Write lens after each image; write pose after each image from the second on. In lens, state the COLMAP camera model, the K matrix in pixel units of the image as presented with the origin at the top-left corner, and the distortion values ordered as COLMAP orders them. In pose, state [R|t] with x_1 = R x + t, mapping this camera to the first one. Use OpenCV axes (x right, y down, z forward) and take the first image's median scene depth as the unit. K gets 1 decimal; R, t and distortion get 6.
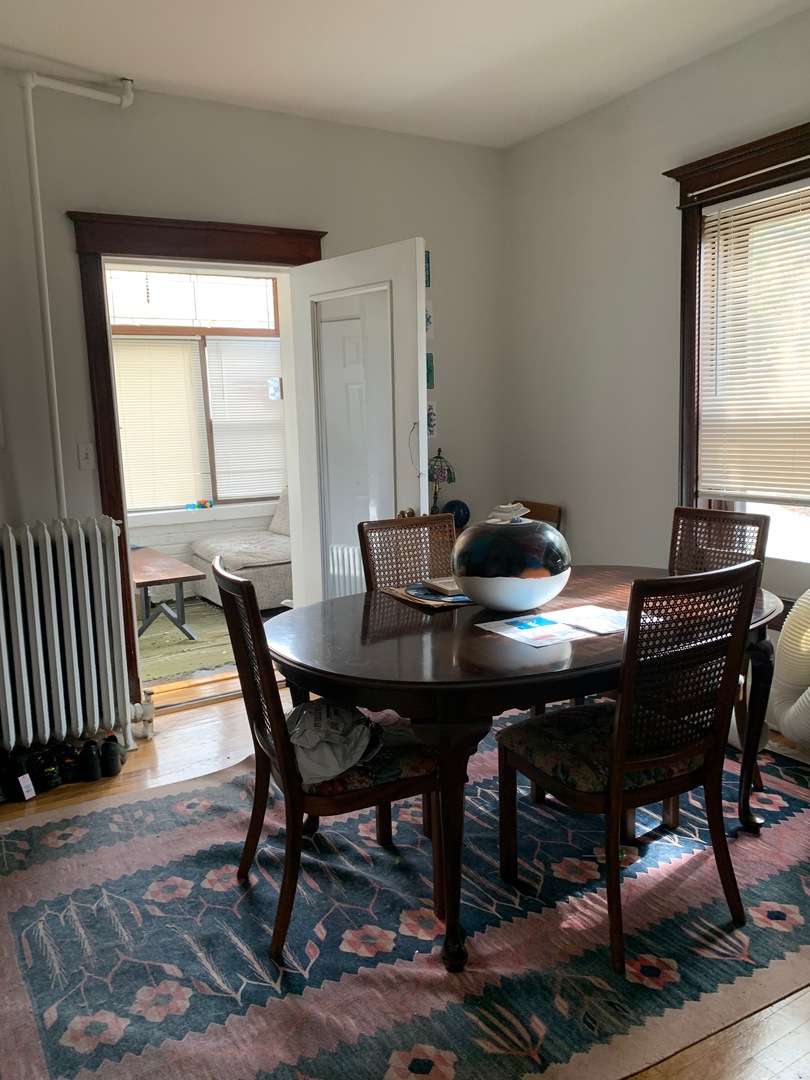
lens RADIAL K [[906.3, 0, 405.0], [0, 906.3, 540.0], [0, 0, 1]] dist [0.114191, -0.000017]
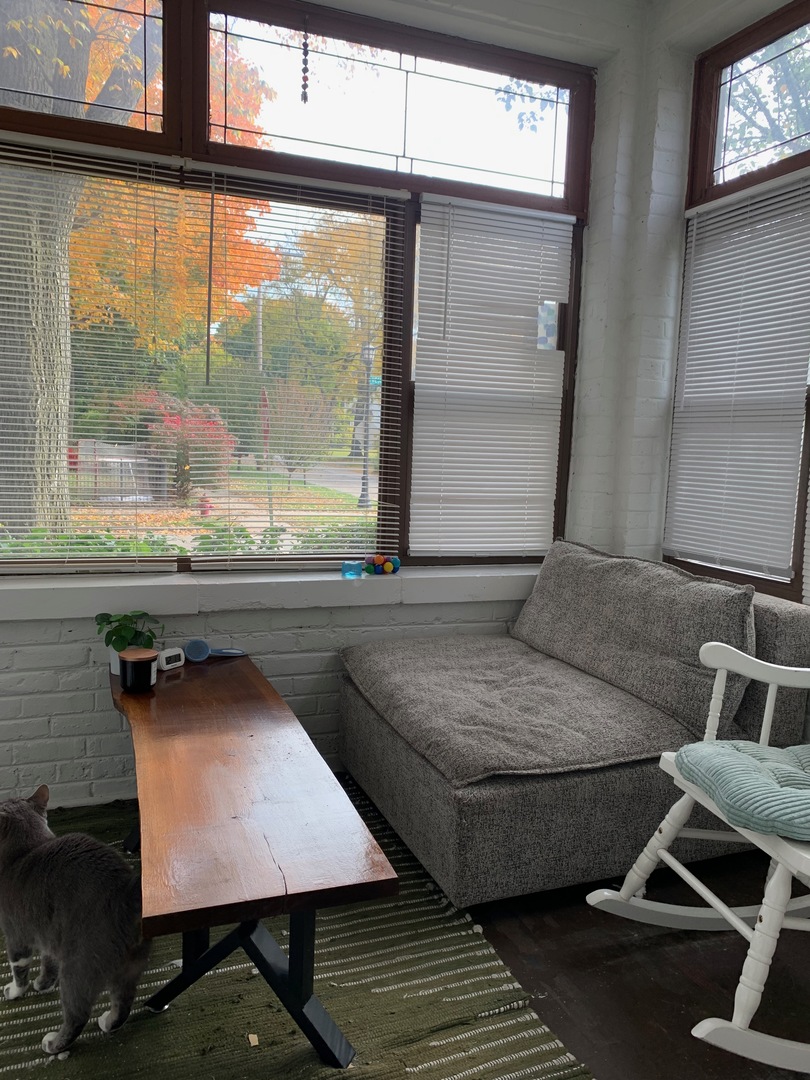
lens RADIAL K [[829.5, 0, 405.0], [0, 829.5, 540.0], [0, 0, 1]] dist [-0.000993, -0.000294]
pose [[0.985148, 0.084824, -0.149293, -0.147601], [-0.087224, 0.996143, -0.009586, -0.049126], [0.147904, 0.022465, 0.988747, 0.591362]]
